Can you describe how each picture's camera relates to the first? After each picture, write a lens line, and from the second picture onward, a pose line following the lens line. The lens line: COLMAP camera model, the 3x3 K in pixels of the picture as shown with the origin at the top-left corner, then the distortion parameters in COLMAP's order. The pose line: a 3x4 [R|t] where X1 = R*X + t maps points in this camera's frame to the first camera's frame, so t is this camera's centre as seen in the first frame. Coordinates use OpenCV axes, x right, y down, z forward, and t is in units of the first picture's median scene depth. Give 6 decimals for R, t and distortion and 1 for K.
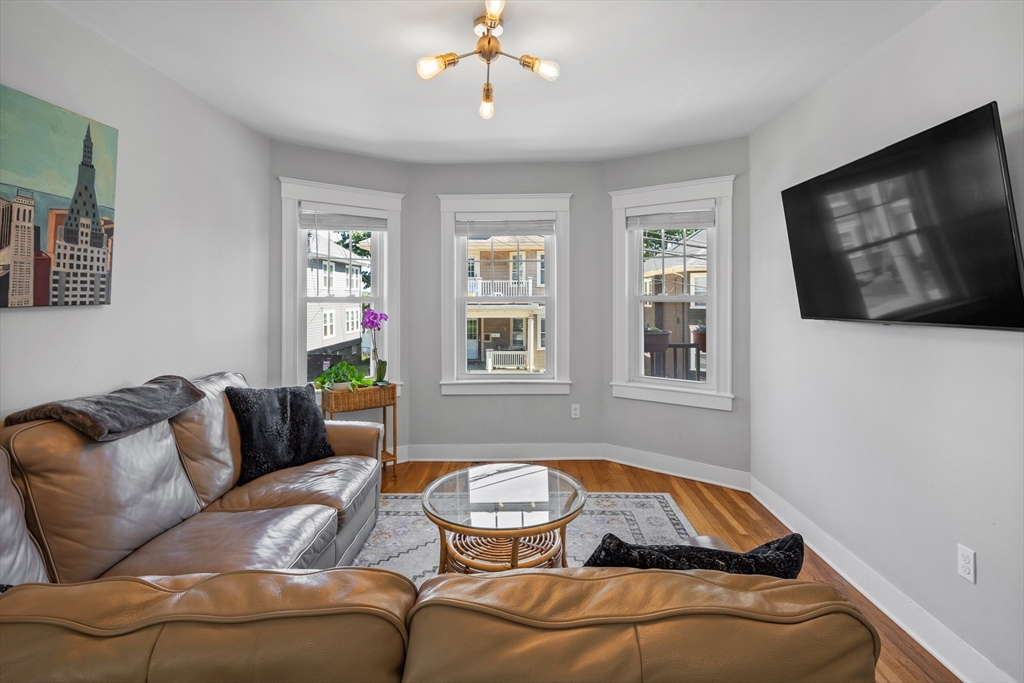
lens RADIAL K [[499.2, 0, 511.5], [0, 499.2, 295.0], [0, 0, 1]] dist [-0.000571, -0.007698]
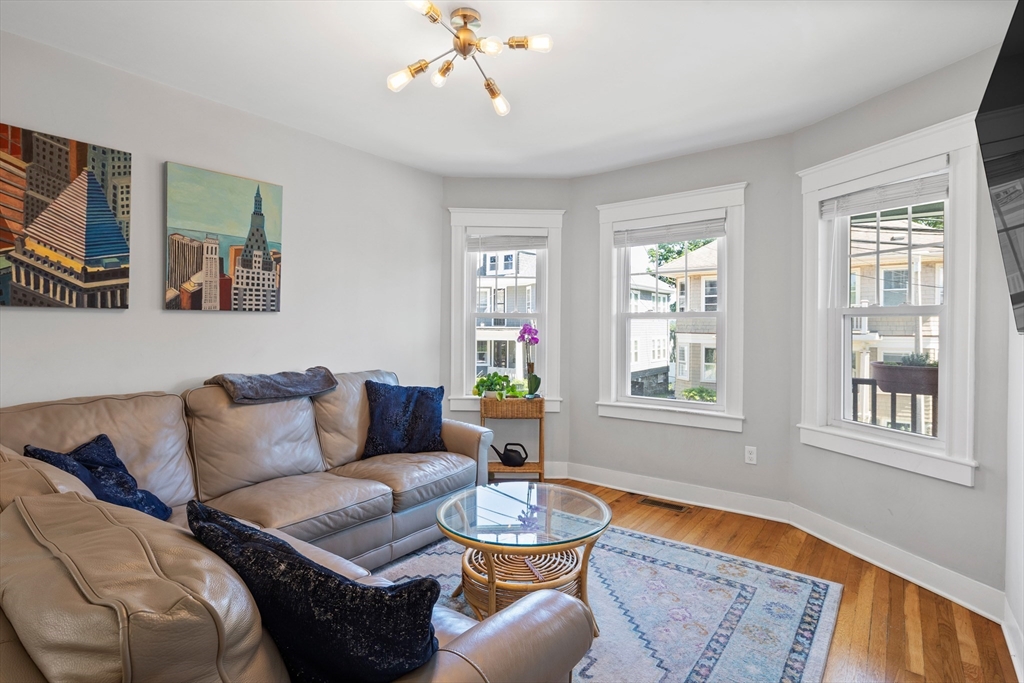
lens RADIAL K [[505.9, 0, 512.5], [0, 505.9, 326.6], [0, 0, 1]] dist [0.000246, -0.006856]
pose [[0.806032, 0.008252, -0.591814, 0.582938], [-0.006195, 0.999966, 0.005505, 0.050417], [0.591839, -0.000771, 0.806056, 0.241797]]
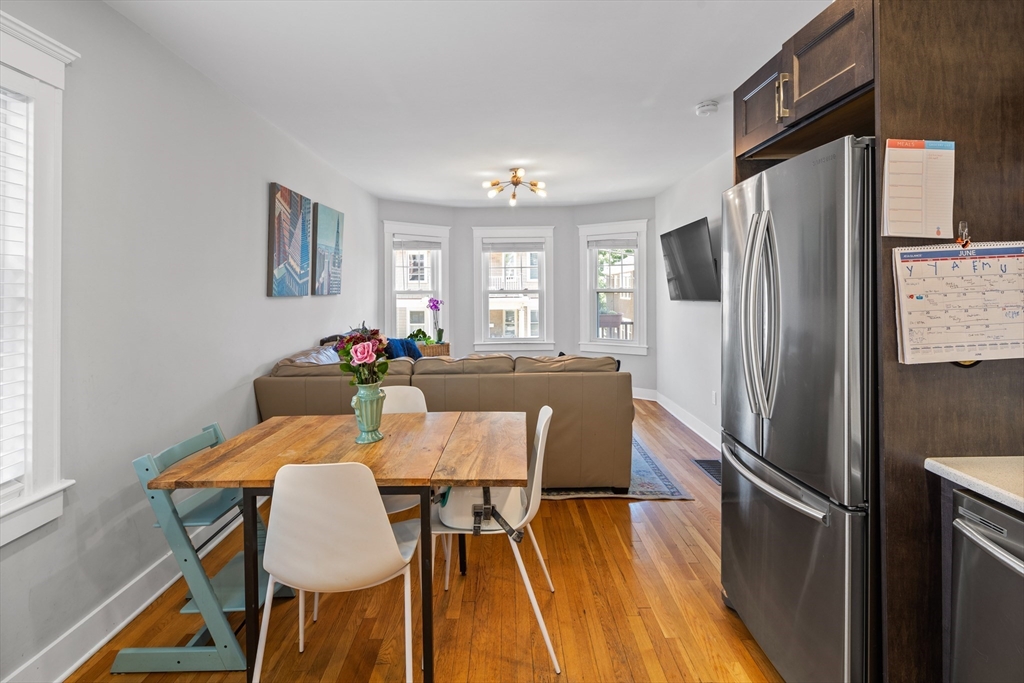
lens RADIAL K [[499.2, 0, 511.5], [0, 499.2, 295.0], [0, 0, 1]] dist [-0.000571, -0.007698]
pose [[0.999693, -0.005237, 0.024229, -0.115782], [0.004954, 0.999919, 0.011743, 0.001599], [-0.024288, -0.011619, 0.999637, -1.207062]]
